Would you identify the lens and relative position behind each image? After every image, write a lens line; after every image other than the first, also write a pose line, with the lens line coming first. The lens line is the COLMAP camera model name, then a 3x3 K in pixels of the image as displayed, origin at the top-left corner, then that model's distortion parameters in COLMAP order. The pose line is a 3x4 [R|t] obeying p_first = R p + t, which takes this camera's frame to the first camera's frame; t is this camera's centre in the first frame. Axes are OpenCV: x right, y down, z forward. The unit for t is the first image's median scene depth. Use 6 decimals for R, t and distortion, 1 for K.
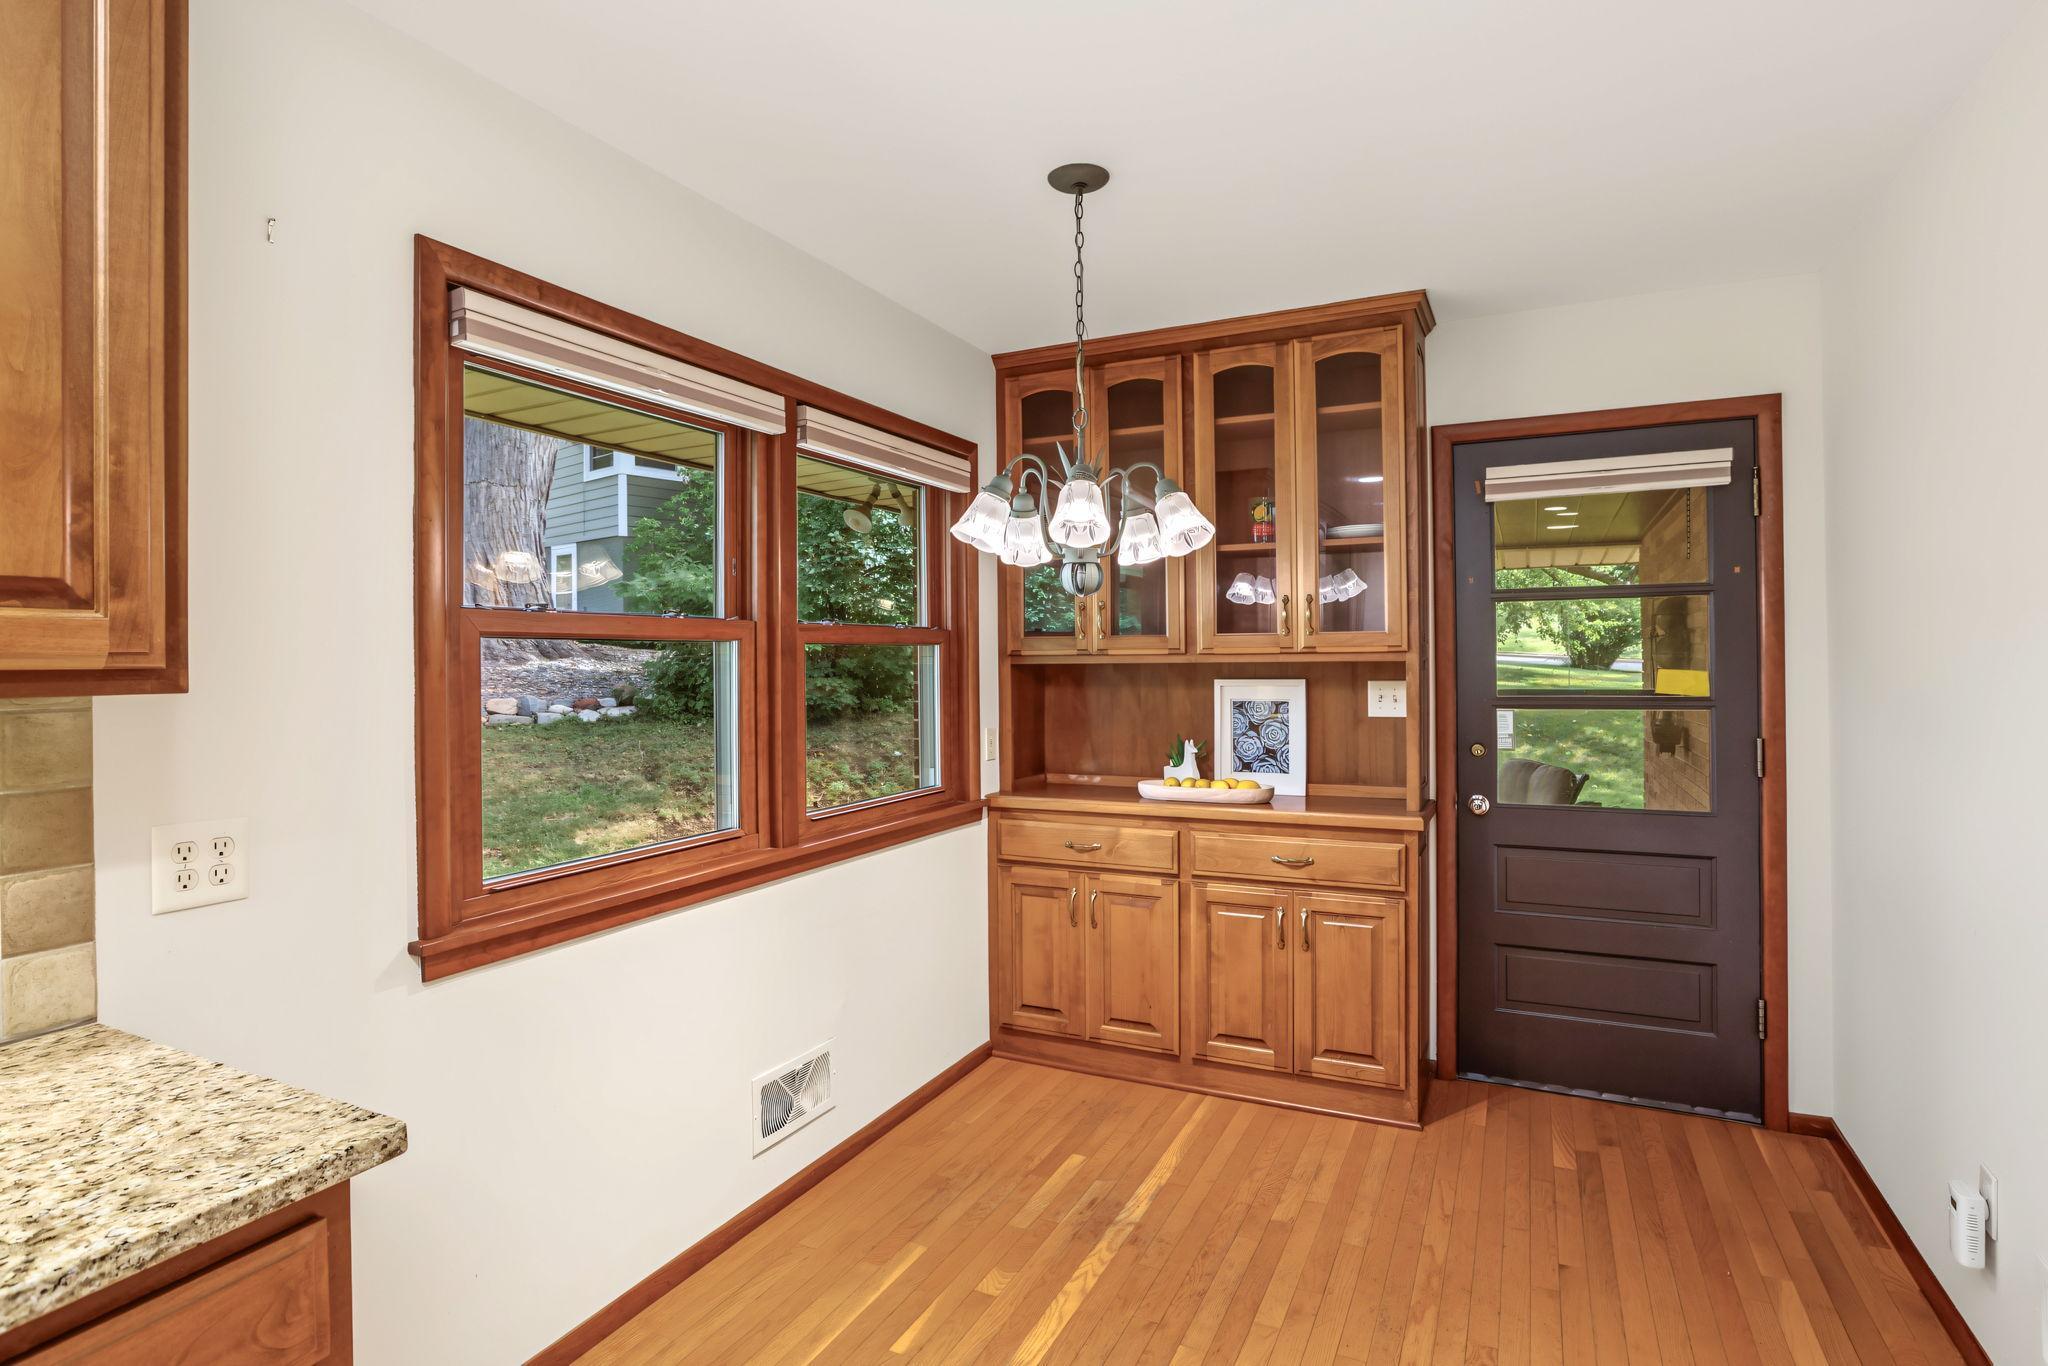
lens RADIAL K [[965.4, 0, 1018.4], [0, 965.4, 647.8], [0, 0, 1]] dist [-0.020504, 0.000447]
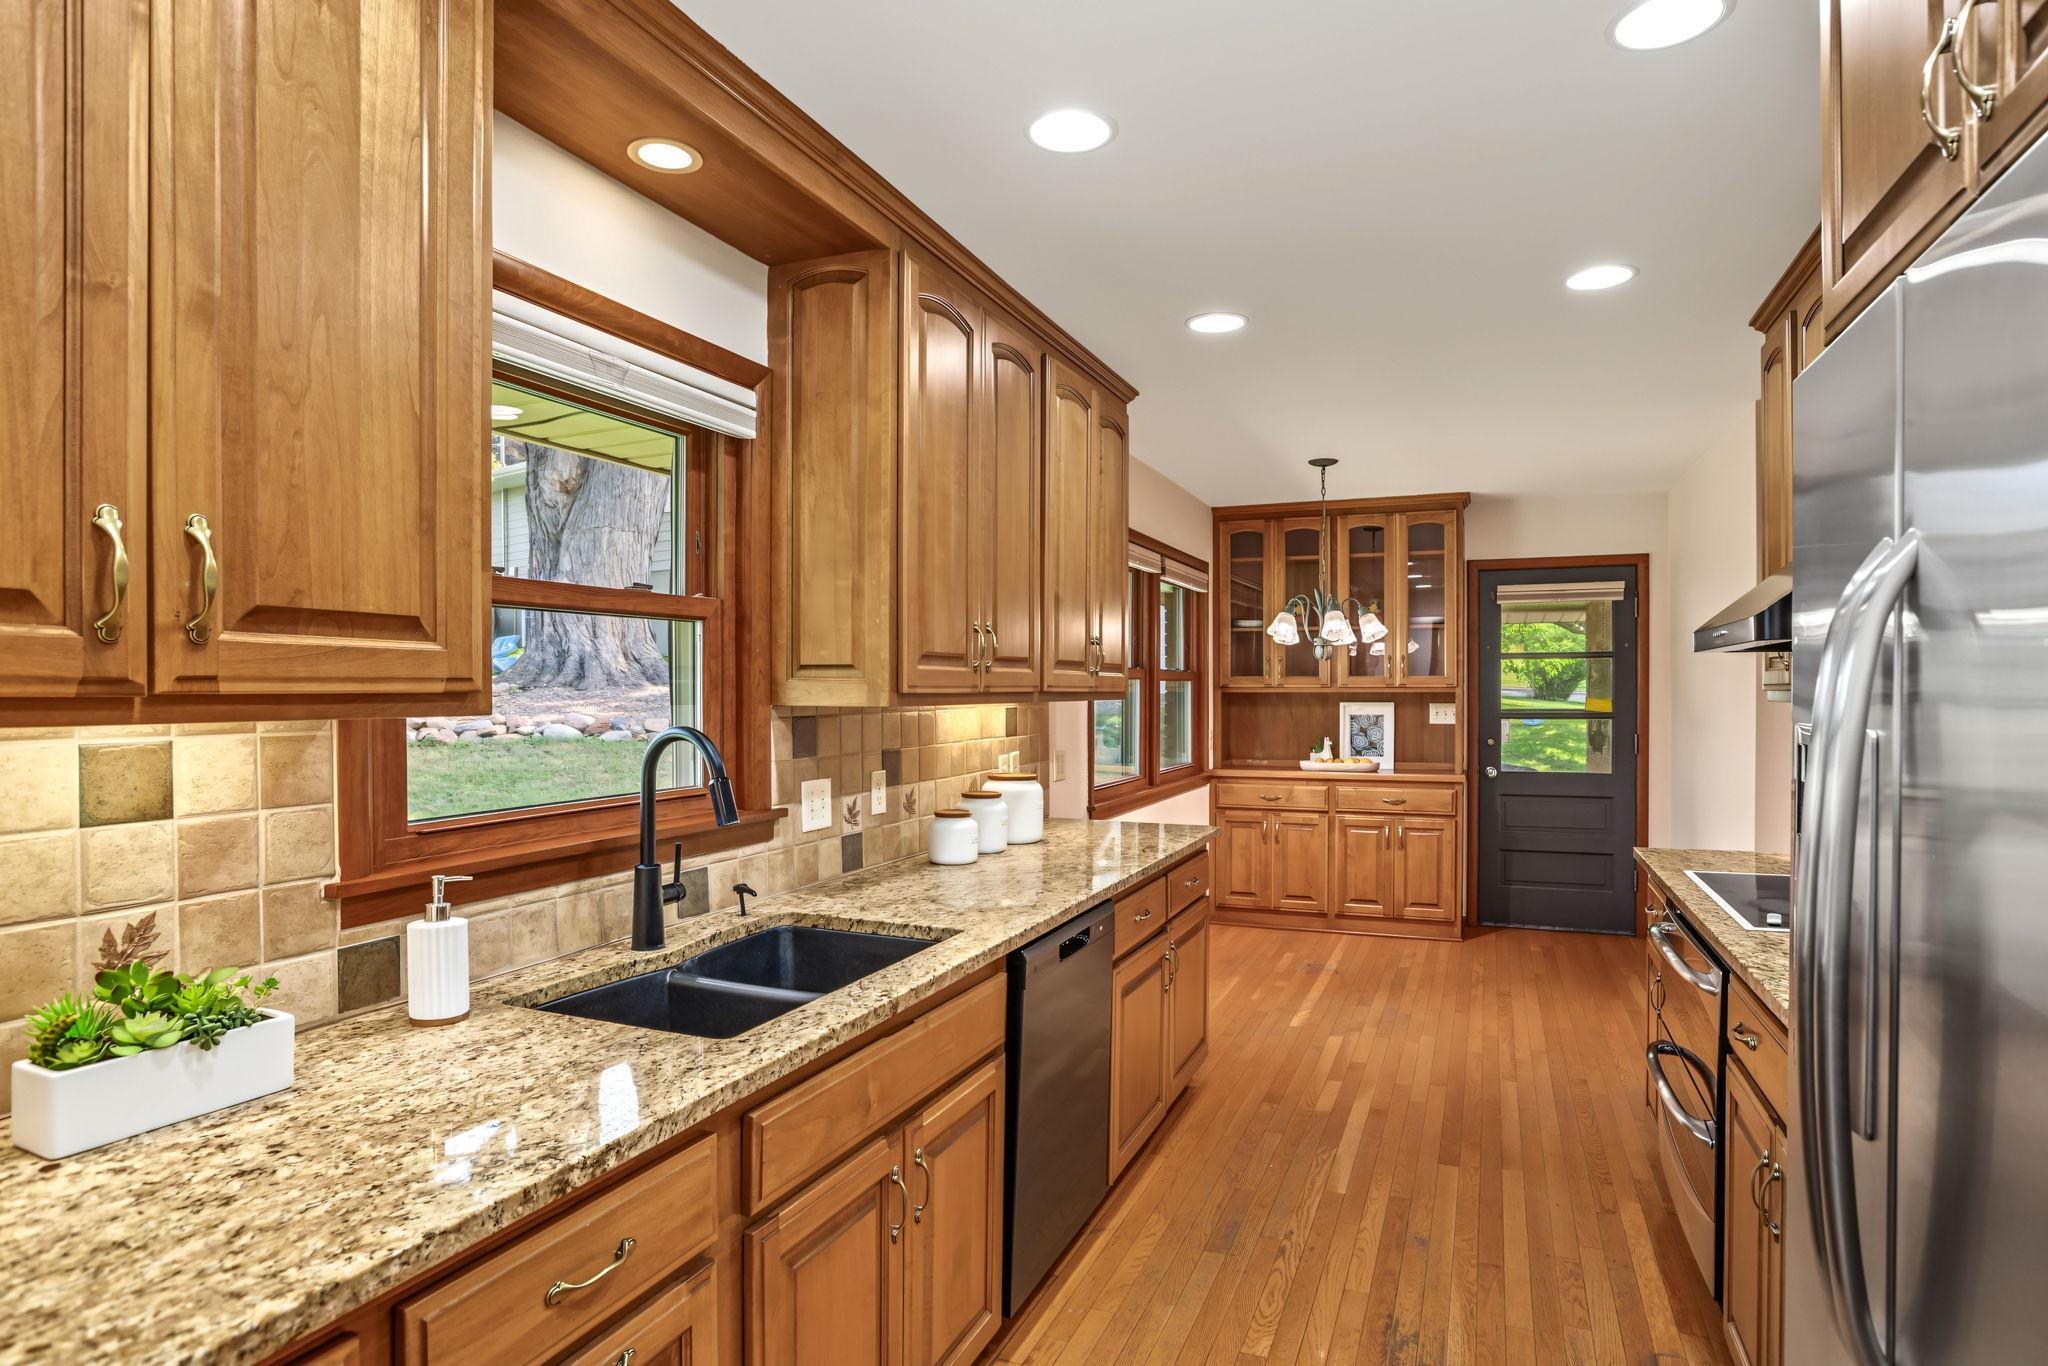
lens RADIAL K [[1066.9, 0, 1024.0], [0, 1066.9, 683.0], [0, 0, 1]] dist [-0.023623, 0.000081]
pose [[0.996902, 0.007324, 0.078307, -0.549145], [-0.007862, 0.999948, 0.006559, -0.009818], [-0.078254, -0.007154, 0.996908, -0.912152]]
